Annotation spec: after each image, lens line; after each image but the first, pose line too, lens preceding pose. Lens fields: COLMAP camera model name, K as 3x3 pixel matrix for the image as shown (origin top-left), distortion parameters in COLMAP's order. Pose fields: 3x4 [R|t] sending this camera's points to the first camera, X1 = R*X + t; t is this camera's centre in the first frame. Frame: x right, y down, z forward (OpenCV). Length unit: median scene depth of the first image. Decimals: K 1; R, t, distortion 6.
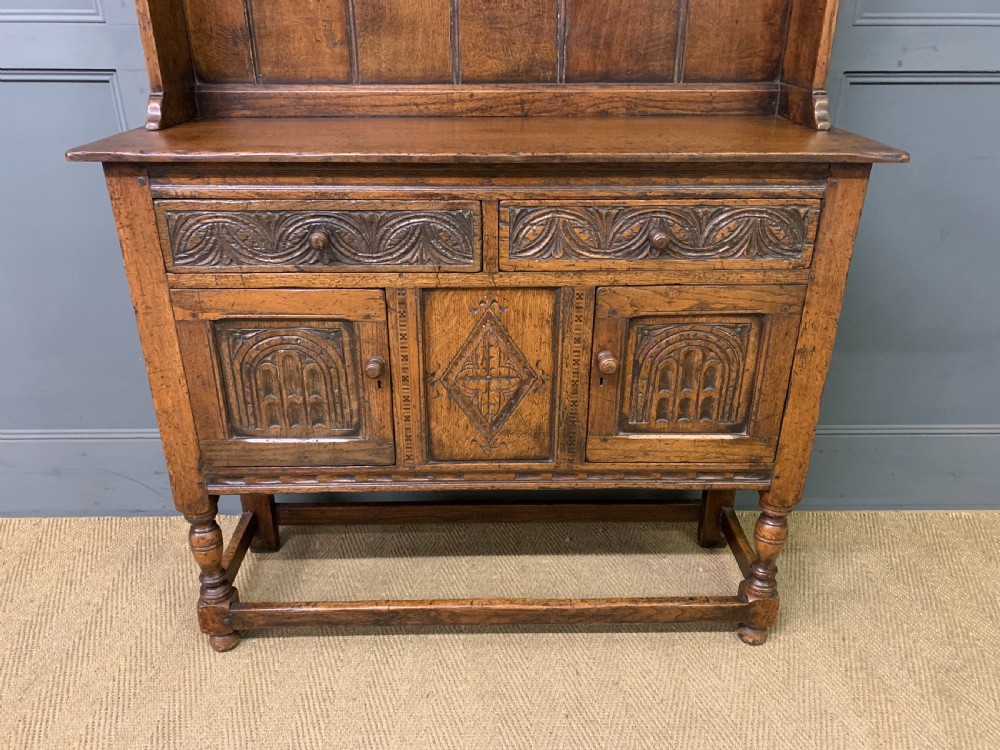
lens RADIAL K [[771.0, 0, 497.1], [0, 771.0, 370.5], [0, 0, 1]] dist [0.047436, -0.058284]
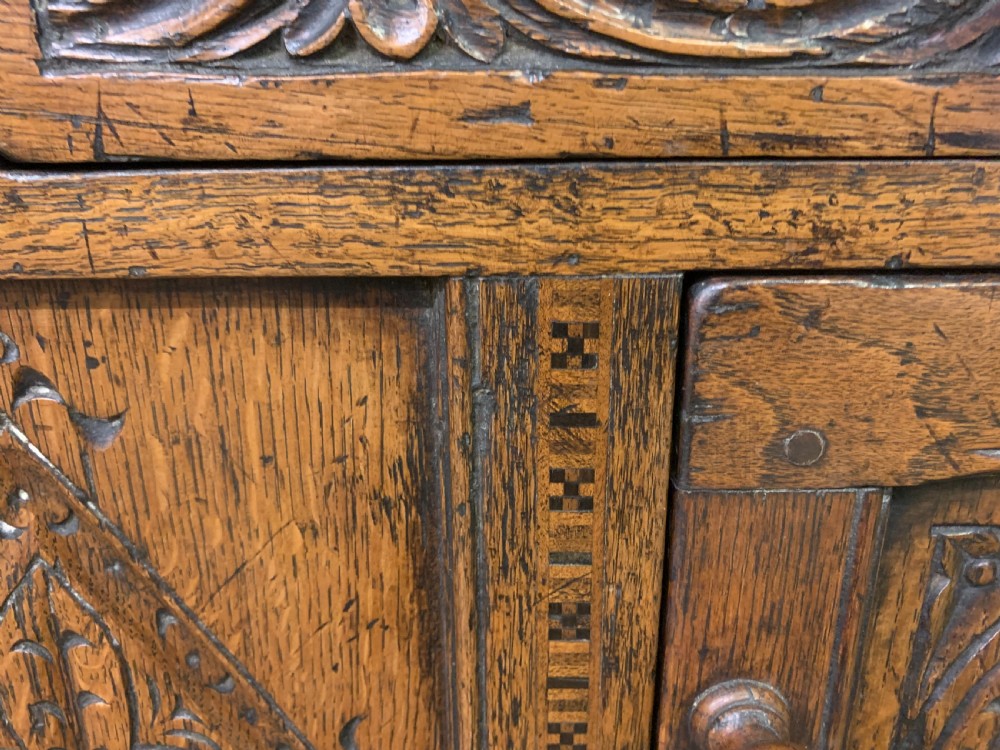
lens RADIAL K [[766.9, 0, 500.3], [0, 766.9, 371.0], [0, 0, 1]] dist [0.049578, -0.064899]
pose [[0.999017, 0.001259, -0.044304, 0.091803], [-0.006200, 0.993739, -0.111556, -0.068894], [0.043886, 0.111721, 0.992770, 0.787394]]
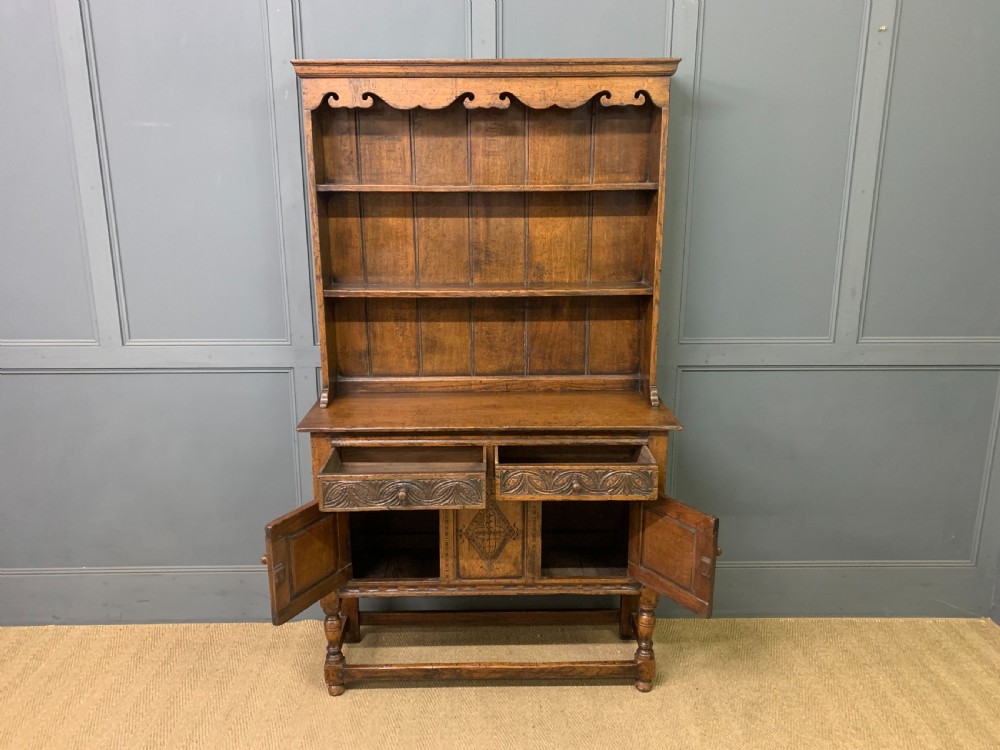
lens RADIAL K [[761.7, 0, 495.9], [0, 761.7, 365.6], [0, 0, 1]] dist [0.131508, -0.318818]
pose [[0.999990, -0.003586, -0.002481, 0.011282], [0.003023, 0.980194, -0.198017, -0.019341], [0.003142, 0.198008, 0.980195, -0.951238]]
